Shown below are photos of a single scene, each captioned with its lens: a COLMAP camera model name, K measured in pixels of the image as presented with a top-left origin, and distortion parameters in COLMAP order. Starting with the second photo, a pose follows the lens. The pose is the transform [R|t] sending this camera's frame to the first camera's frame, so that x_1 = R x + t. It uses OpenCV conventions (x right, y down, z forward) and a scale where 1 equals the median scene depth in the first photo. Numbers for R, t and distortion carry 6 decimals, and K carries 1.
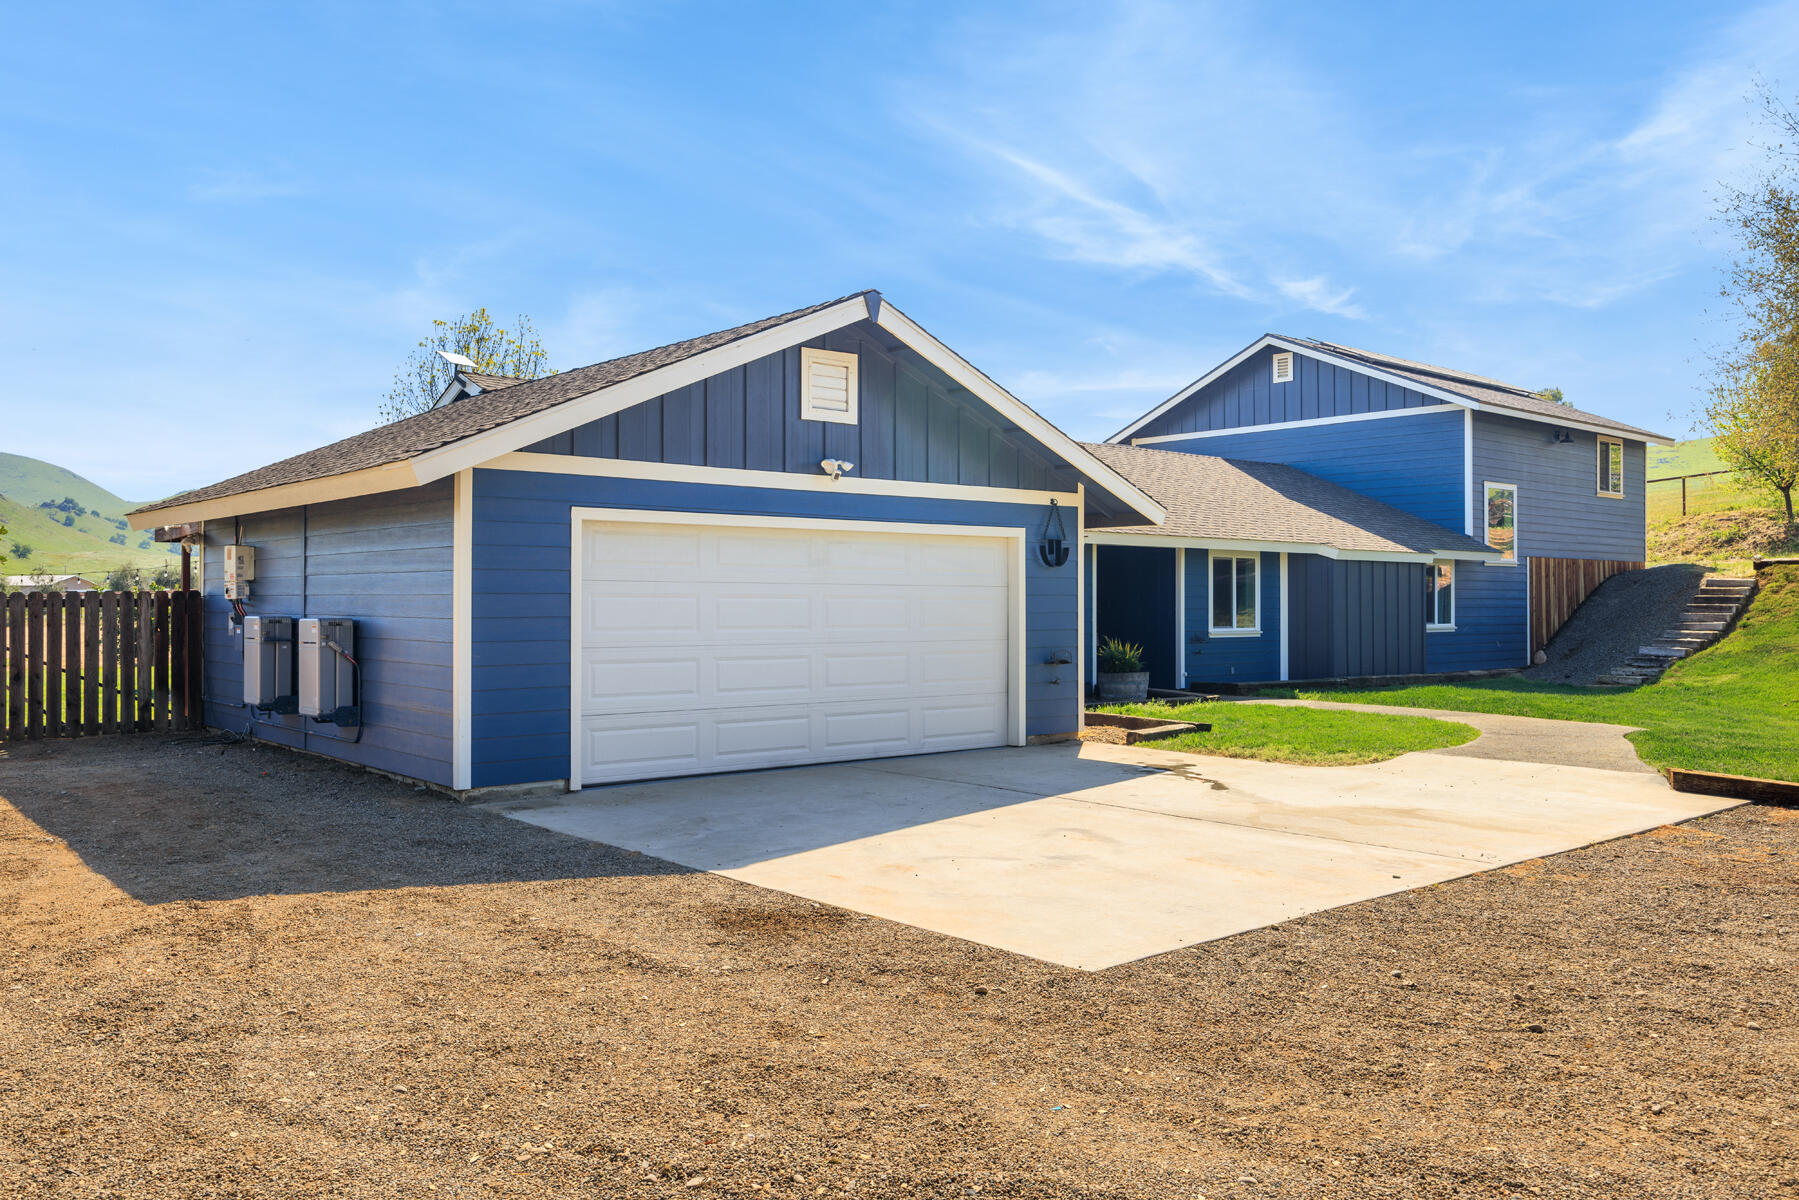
lens RADIAL K [[1380.2, 0, 899.5], [0, 1380.2, 600.0], [0, 0, 1]] dist [-0.006592, -0.003857]
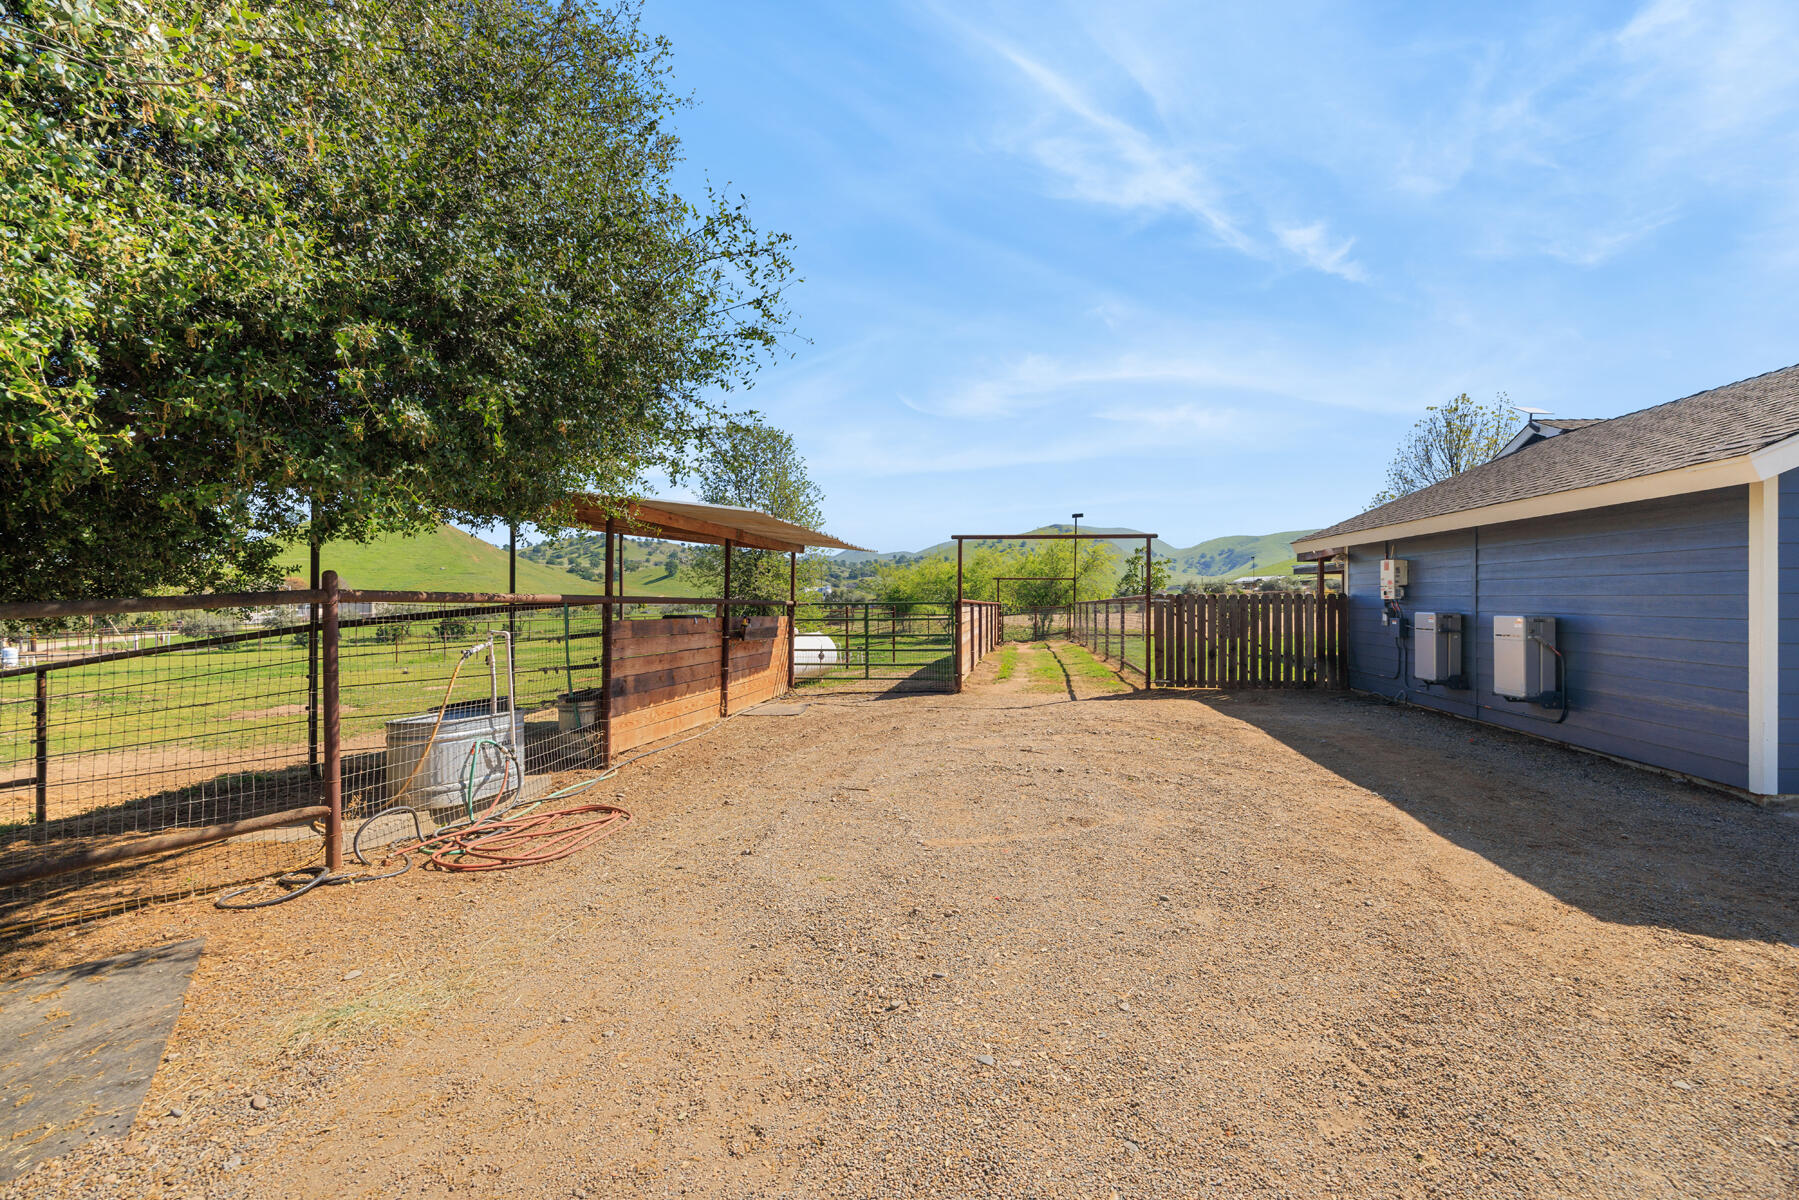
lens RADIAL K [[756.6, 0, 899.5], [0, 756.6, 600.0], [0, 0, 1]] dist [-0.021094, 0.000067]
pose [[0.653116, 0.000099, -0.757257, -0.270541], [0.000405, 1.000000, 0.000480, -0.000413], [0.757257, -0.000620, 0.653116, 0.164107]]
